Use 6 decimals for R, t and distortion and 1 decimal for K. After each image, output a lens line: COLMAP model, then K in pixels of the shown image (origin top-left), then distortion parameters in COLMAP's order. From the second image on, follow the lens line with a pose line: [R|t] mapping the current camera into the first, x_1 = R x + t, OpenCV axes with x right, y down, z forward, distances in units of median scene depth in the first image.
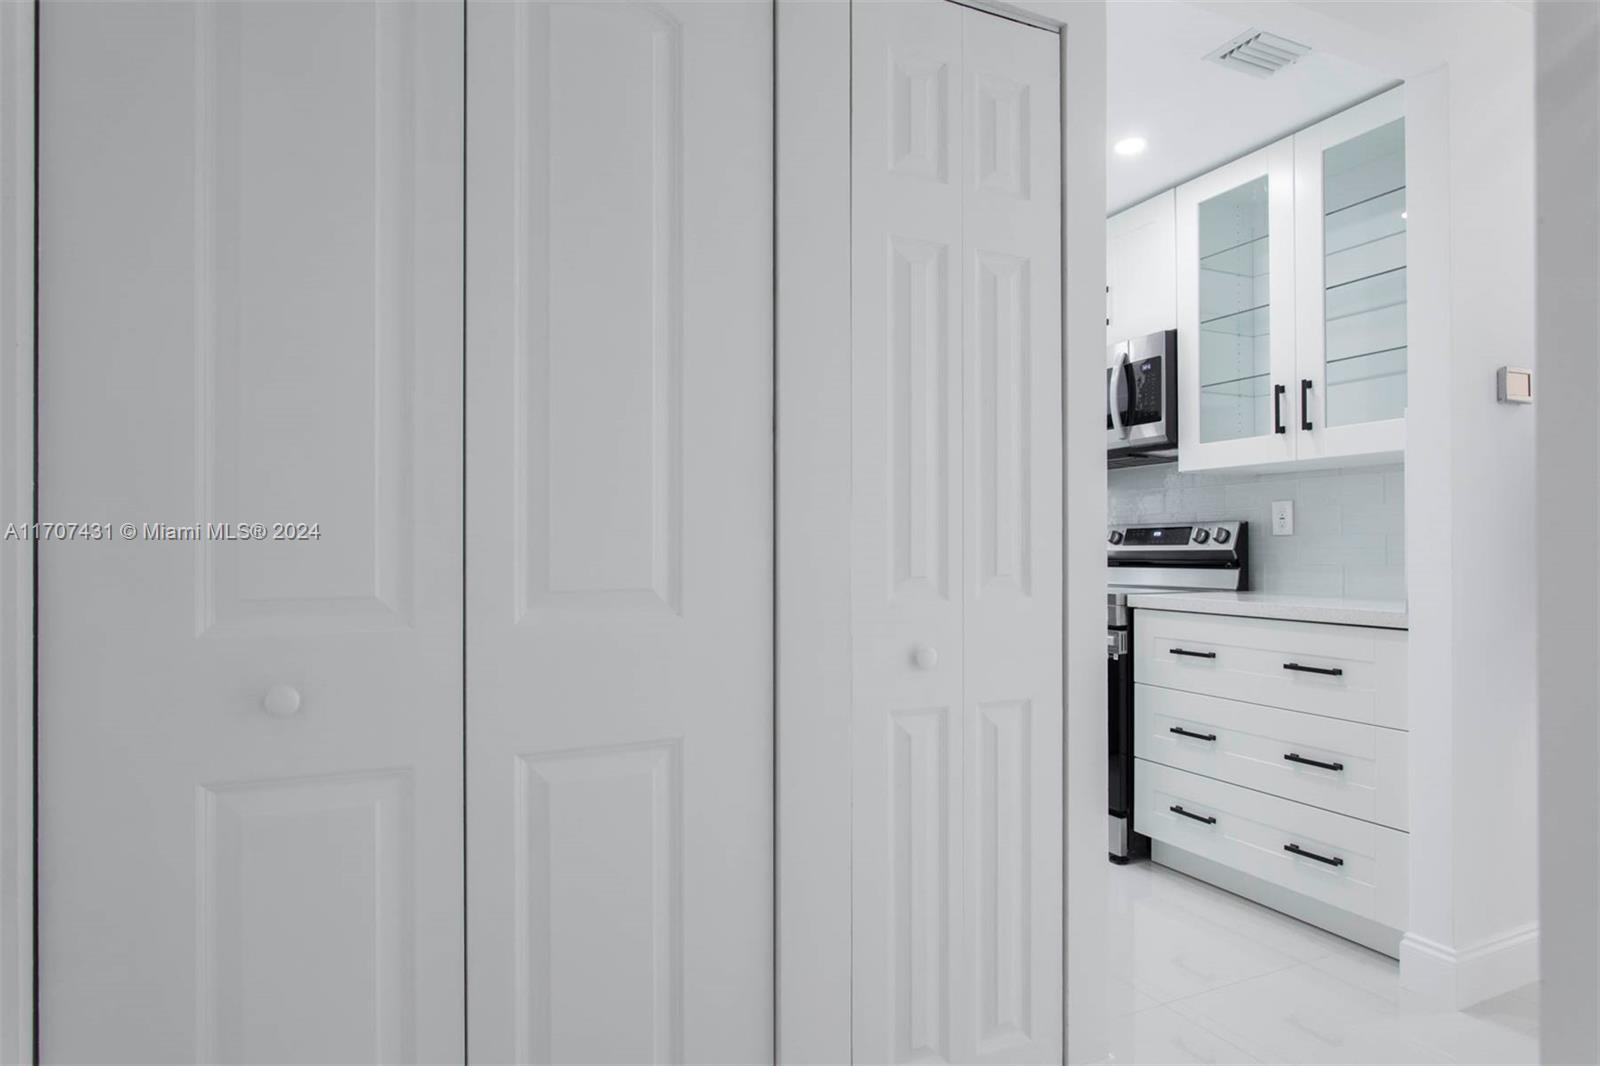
lens RADIAL K [[976.6, 0, 805.7], [0, 976.6, 542.9], [0, 0, 1]] dist [-0.008489, -0.001654]
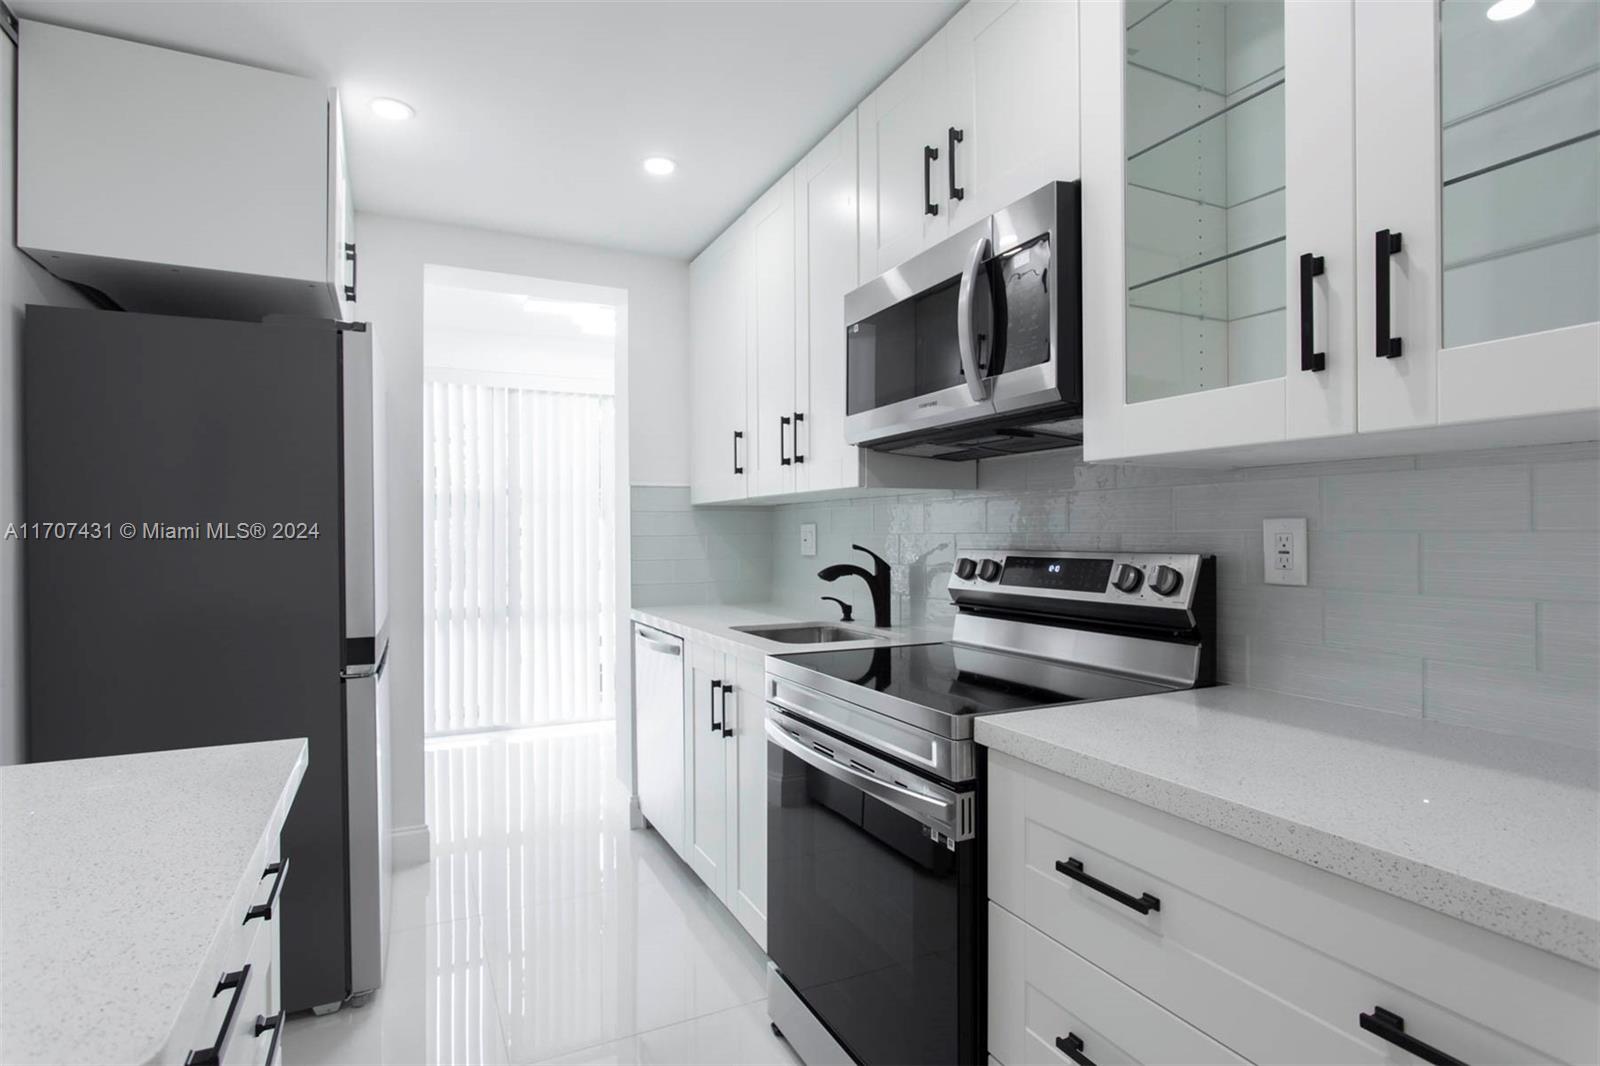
lens RADIAL K [[864.8, 0, 795.9], [0, 864.8, 528.0], [0, 0, 1]] dist [0.004442, 0.001431]
pose [[0.999882, -0.000096, 0.015385, 0.221461], [0.000065, 0.999998, 0.002002, -0.038648], [-0.015386, -0.002001, 0.999880, 0.541598]]
